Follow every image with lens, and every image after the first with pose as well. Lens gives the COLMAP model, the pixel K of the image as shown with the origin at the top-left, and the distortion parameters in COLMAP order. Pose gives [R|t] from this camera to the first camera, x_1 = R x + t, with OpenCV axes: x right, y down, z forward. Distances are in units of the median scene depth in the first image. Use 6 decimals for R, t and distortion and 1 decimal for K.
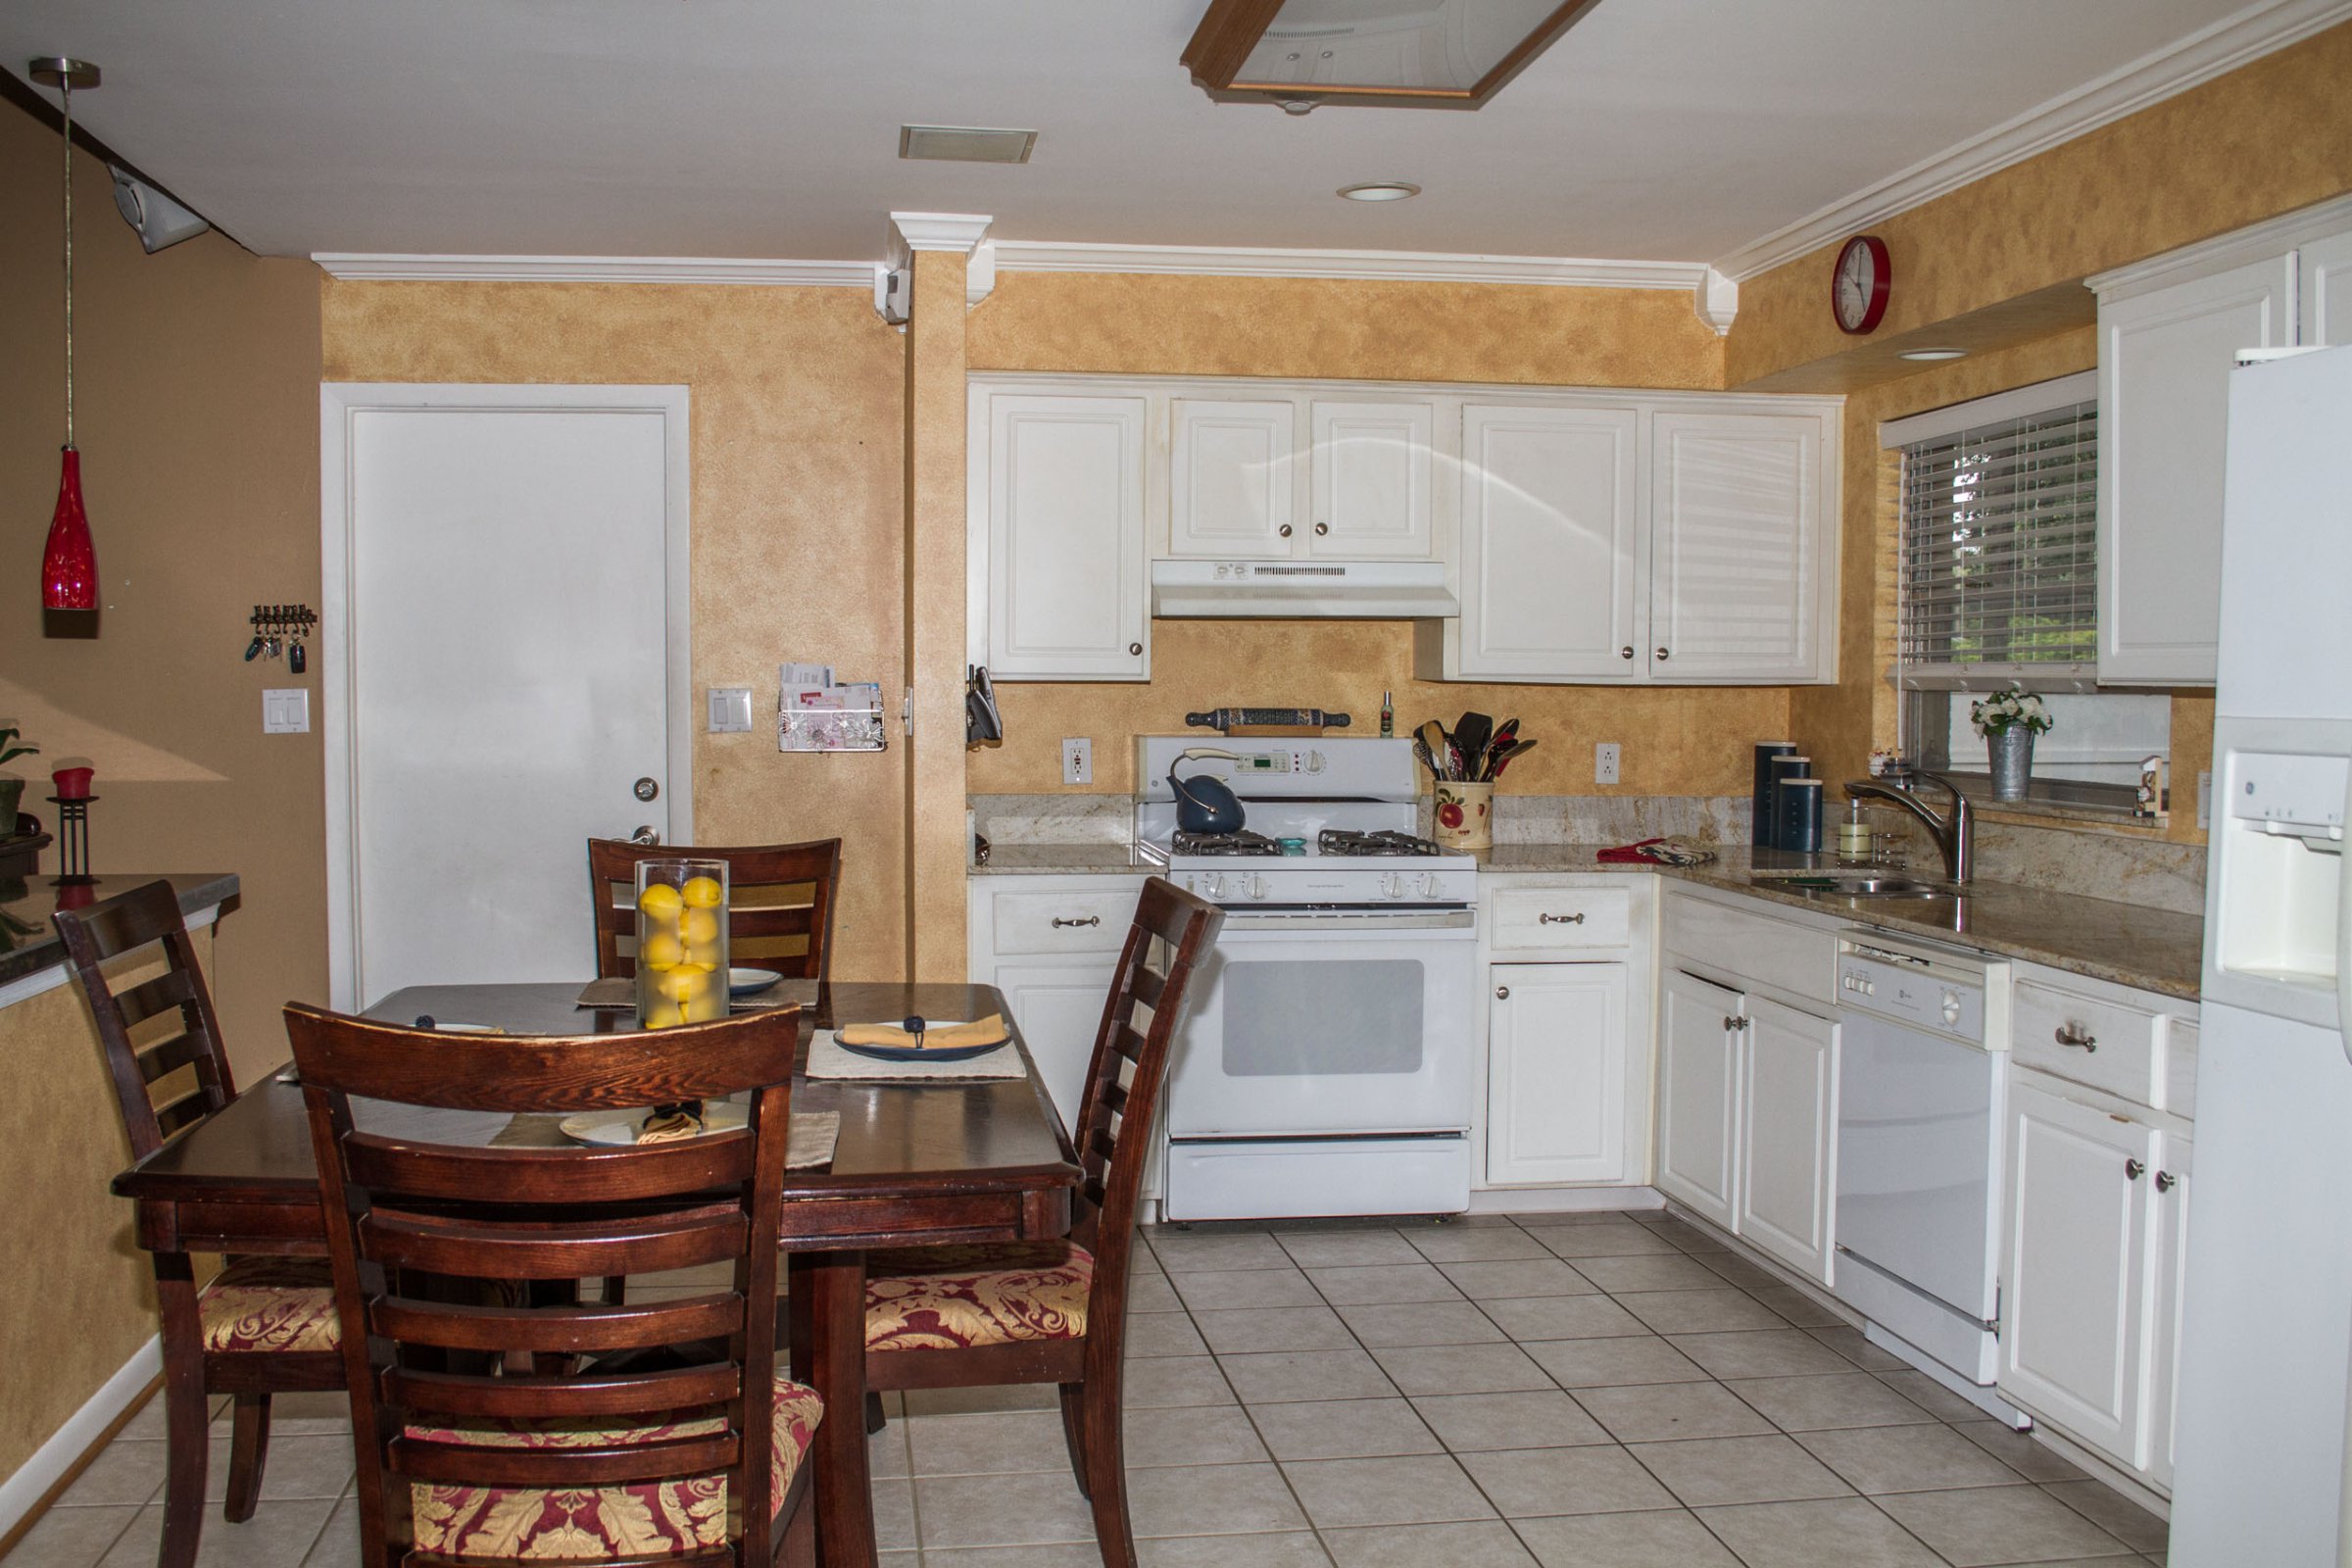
lens RADIAL K [[2226.2, 0, 1182.6], [0, 2226.2, 786.8], [0, 0, 1]] dist [-0.081269, 0.000000]
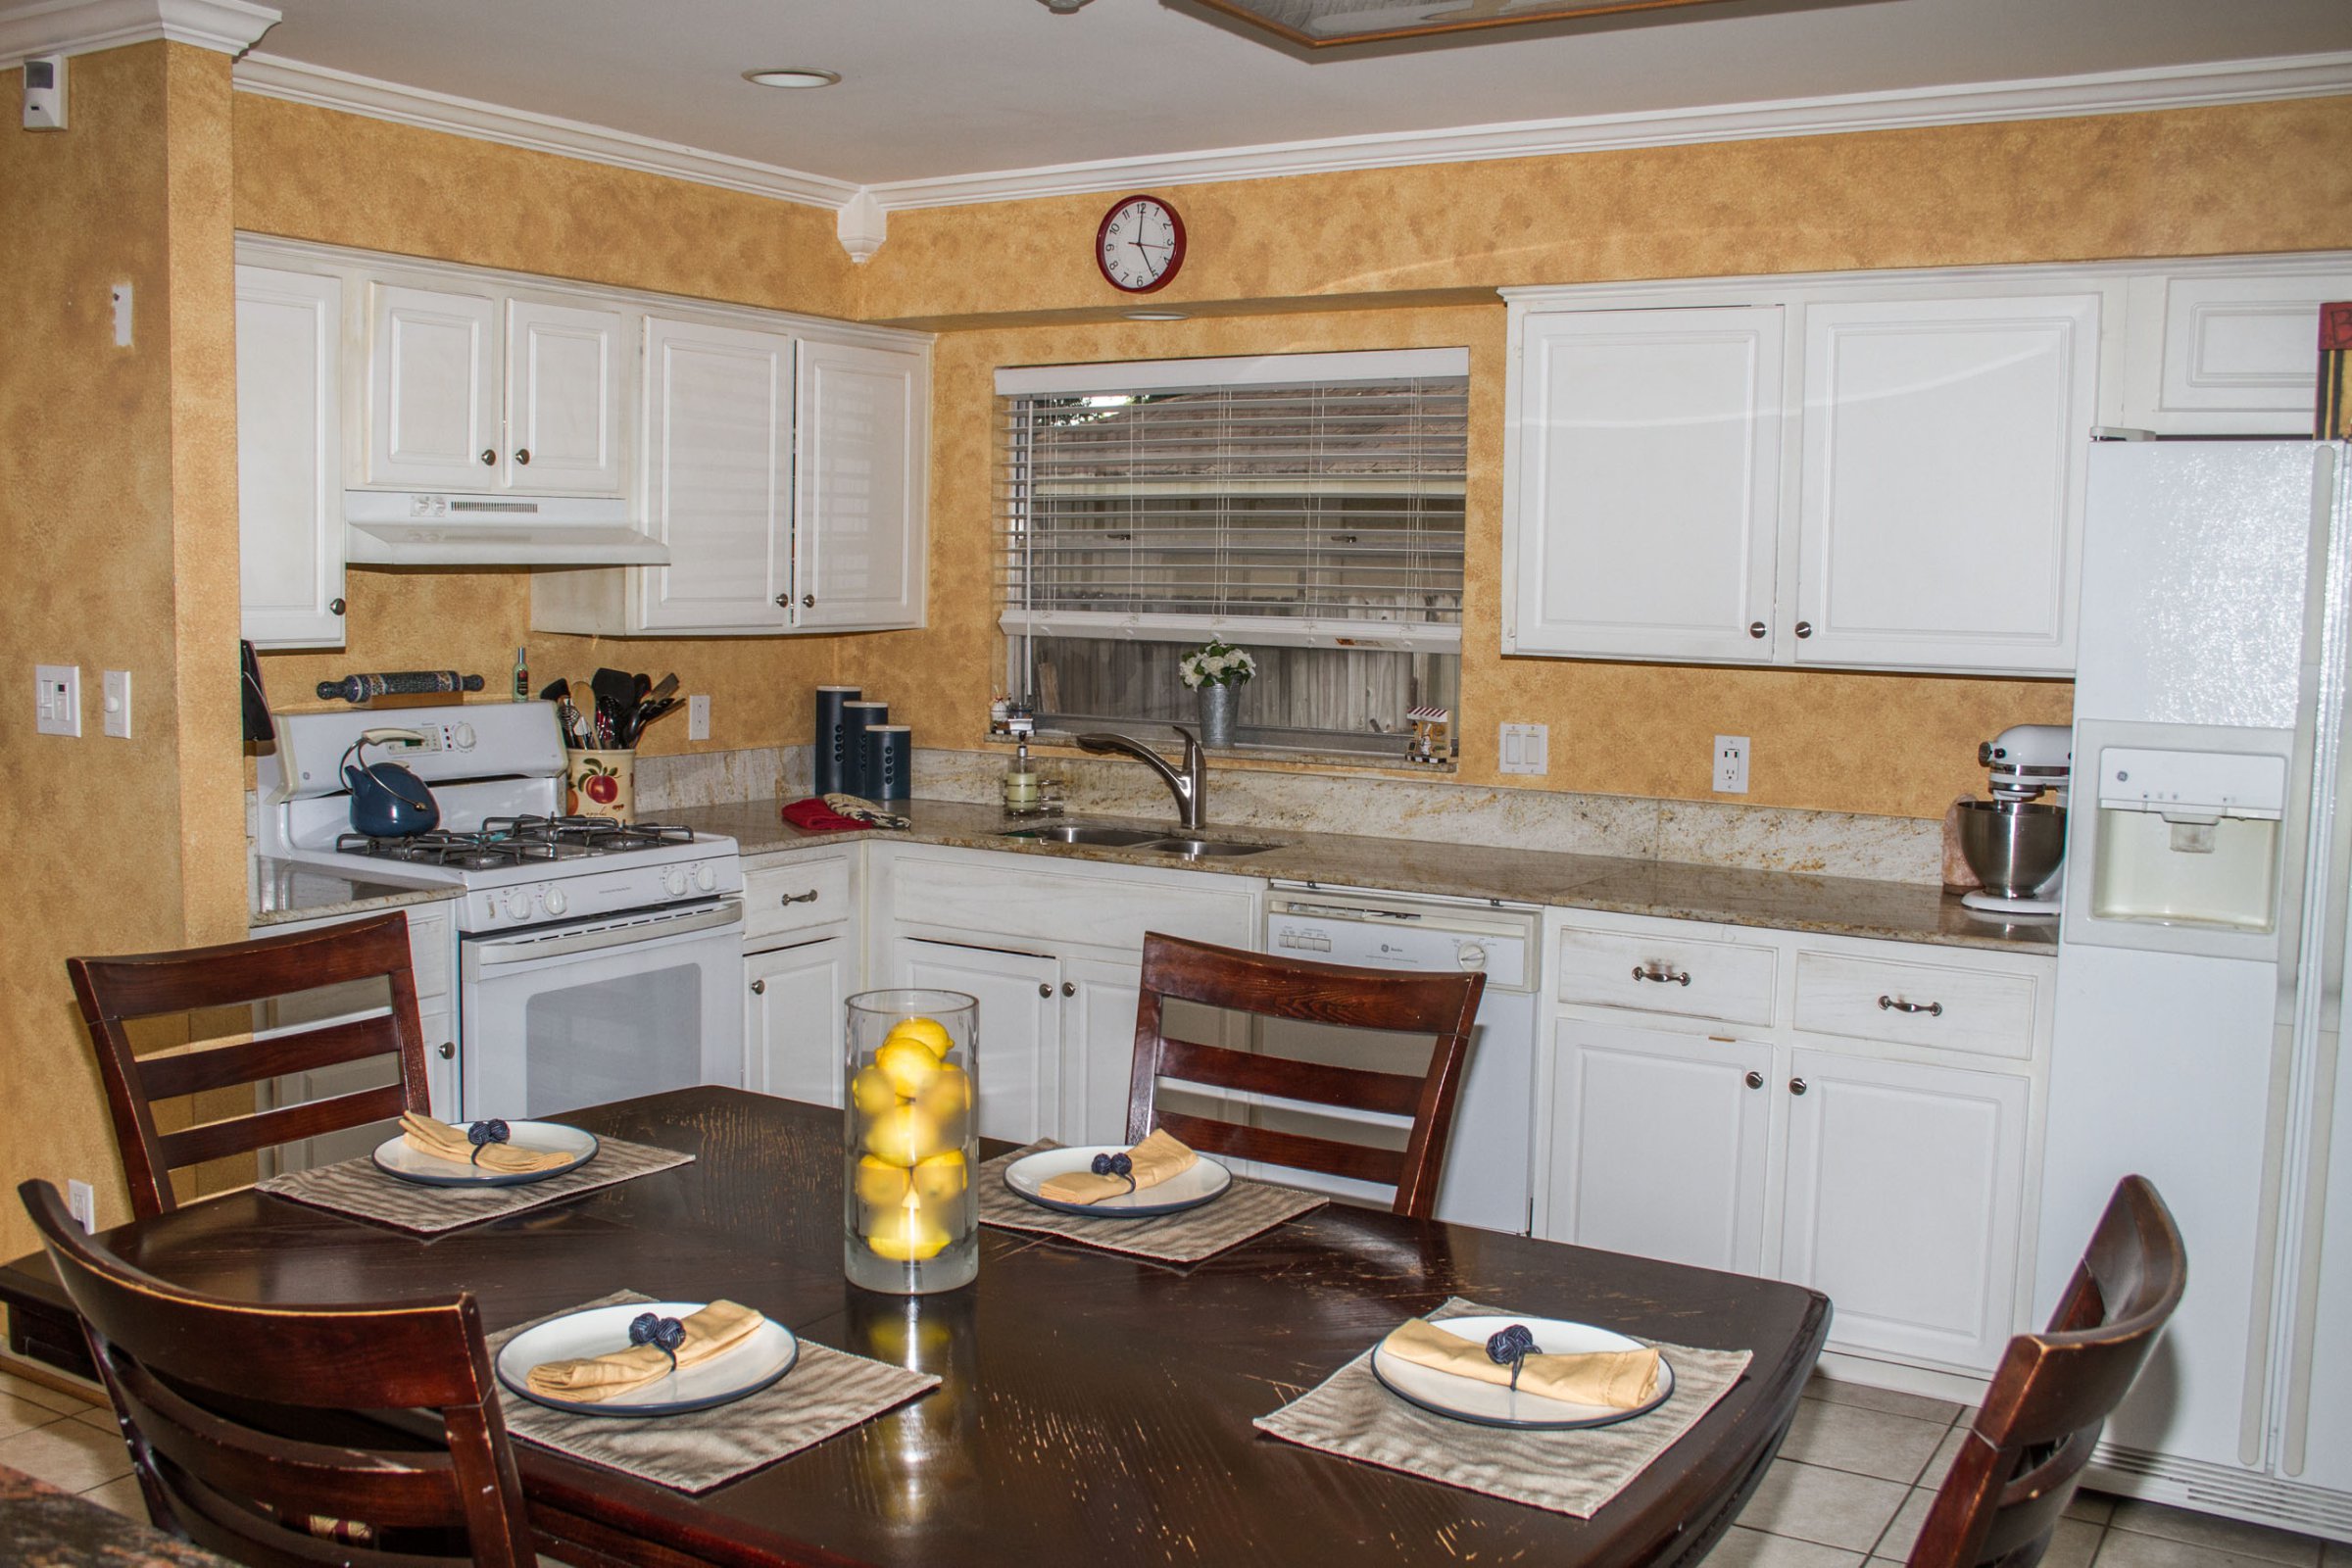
lens RADIAL K [[2226.2, 0, 1172.1], [0, 2226.2, 793.6], [0, 0, 1]] dist [-0.081269, 0.000000]
pose [[0.649549, -0.072147, 0.756889, -0.413037], [0.023173, 0.996904, 0.075138, -0.047885], [-0.759966, -0.031266, 0.649210, 0.287066]]
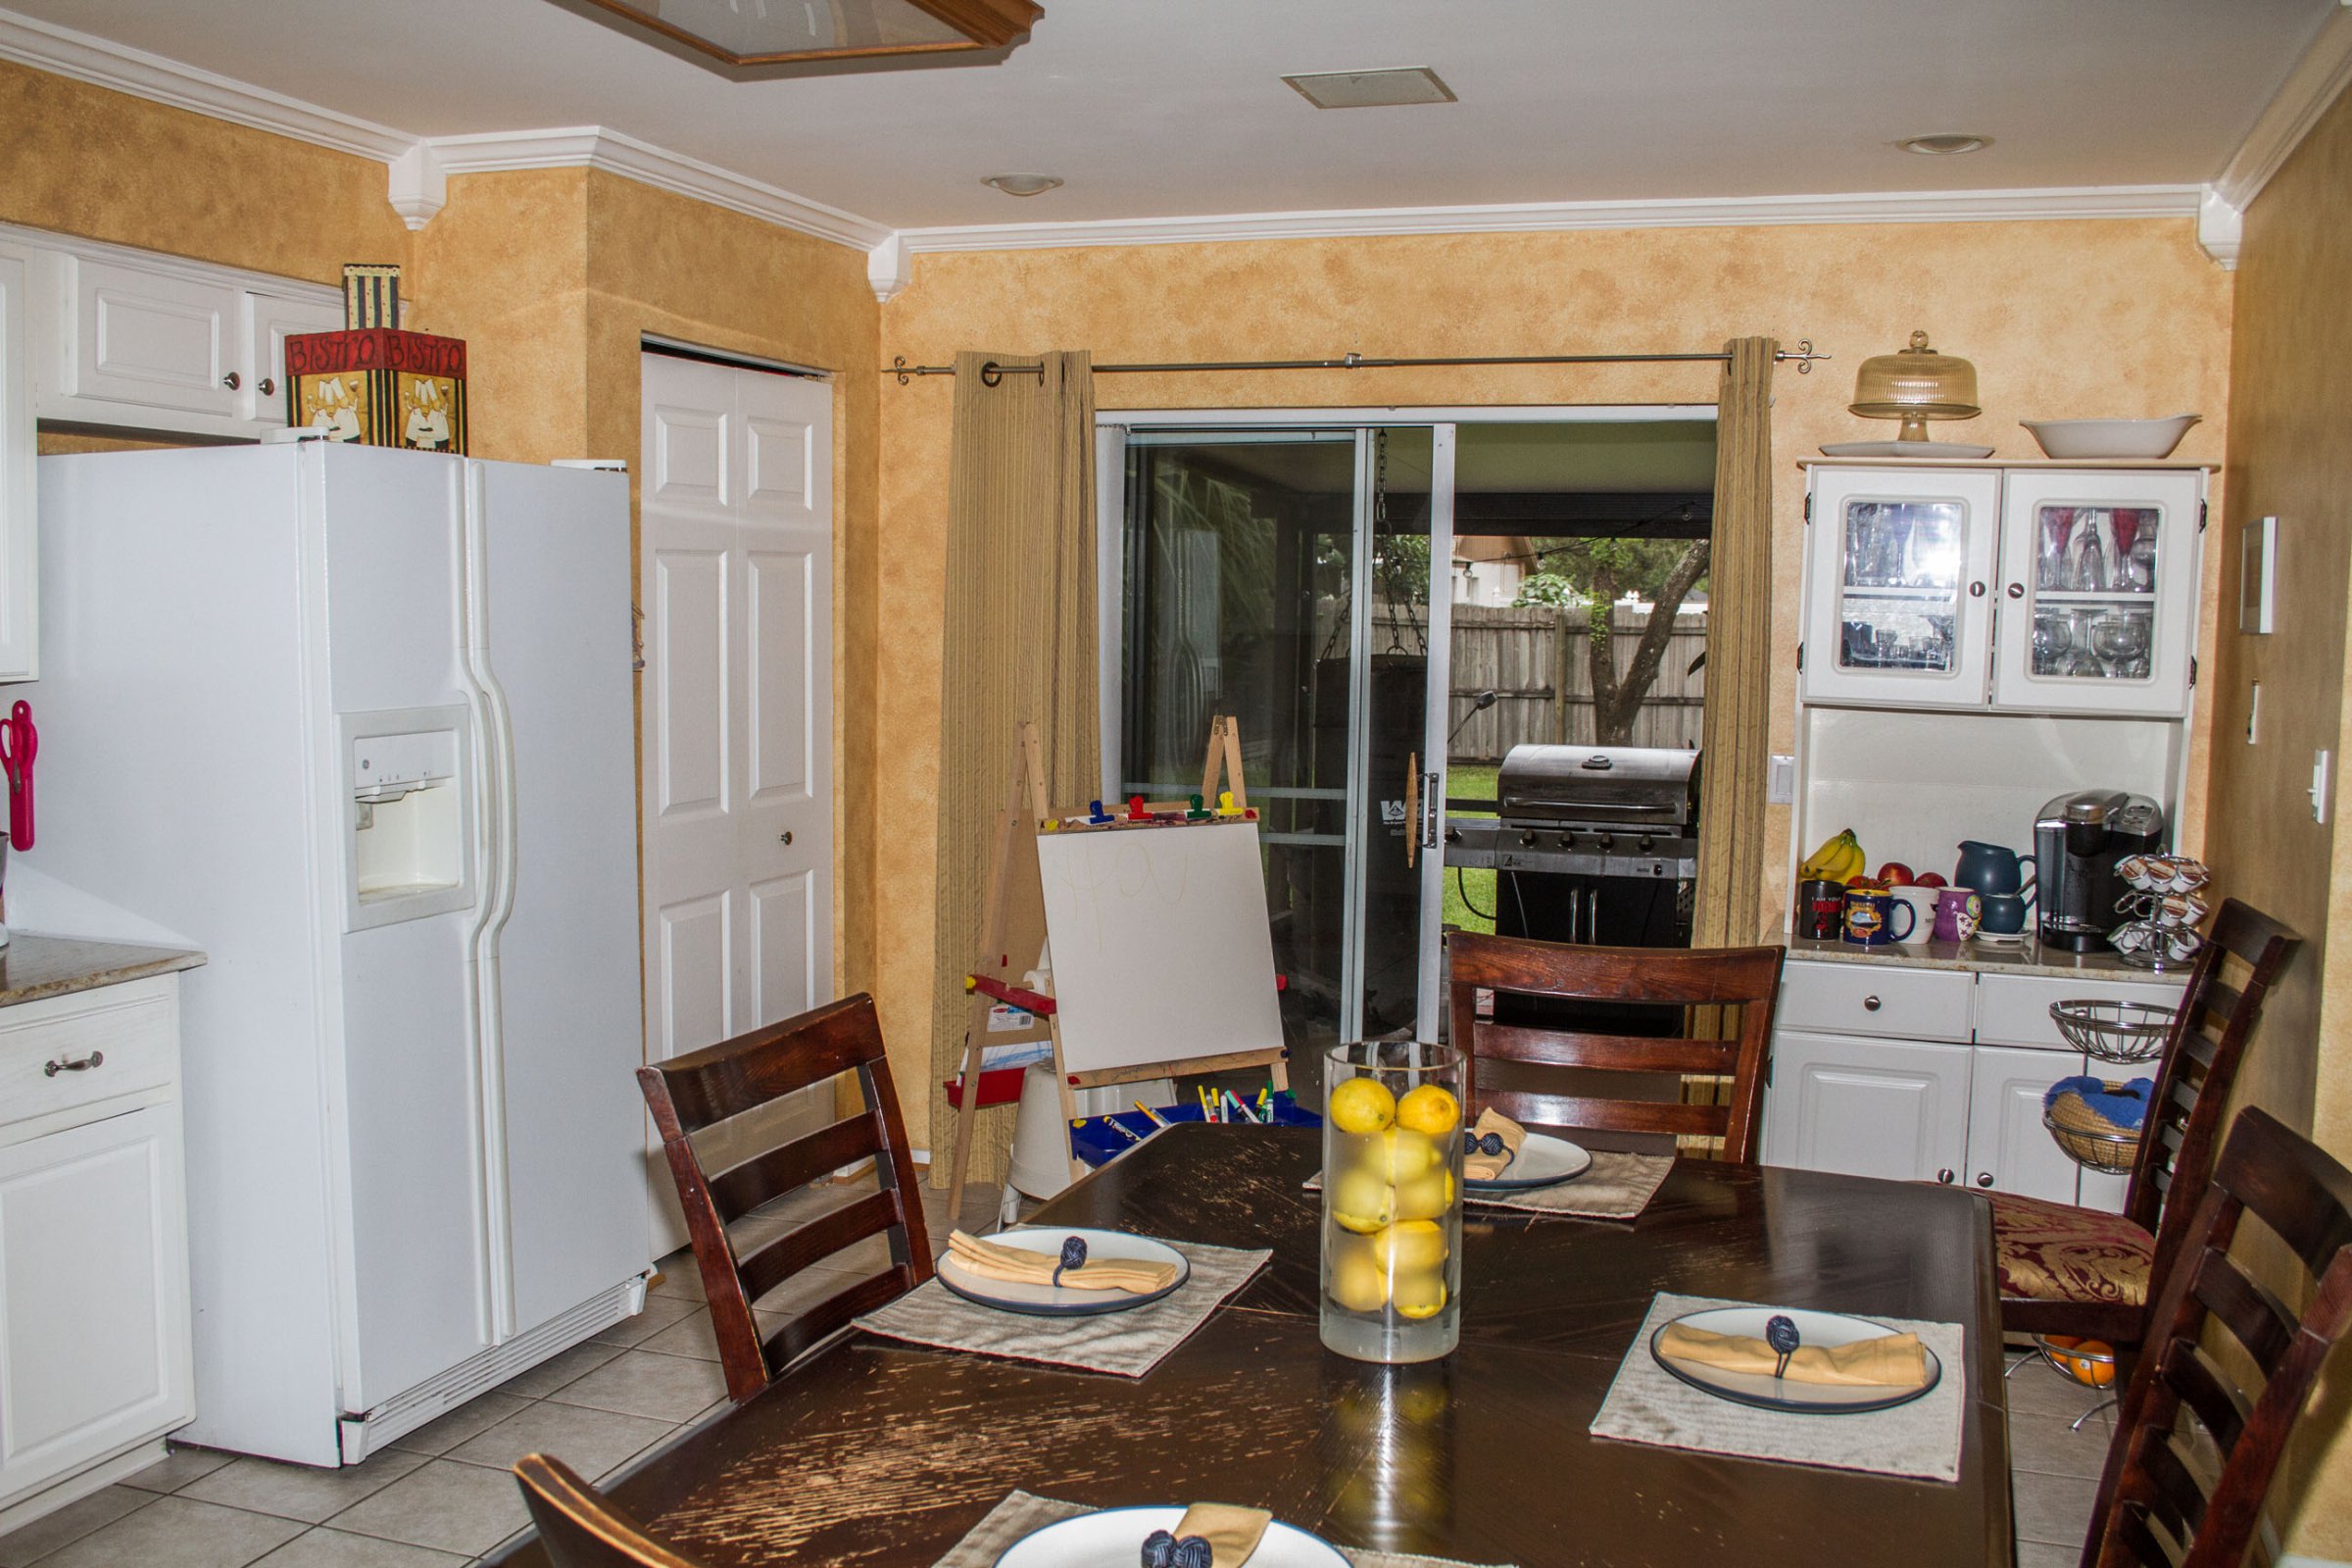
lens RADIAL K [[2226.2, 0, 1163.5], [0, 2226.2, 794.2], [0, 0, 1]] dist [-0.081269, 0.000000]
pose [[-0.884115, -0.058807, 0.463555, -0.276132], [0.004522, 0.990926, 0.134334, -0.078015], [-0.467248, 0.120863, -0.875826, 0.957897]]
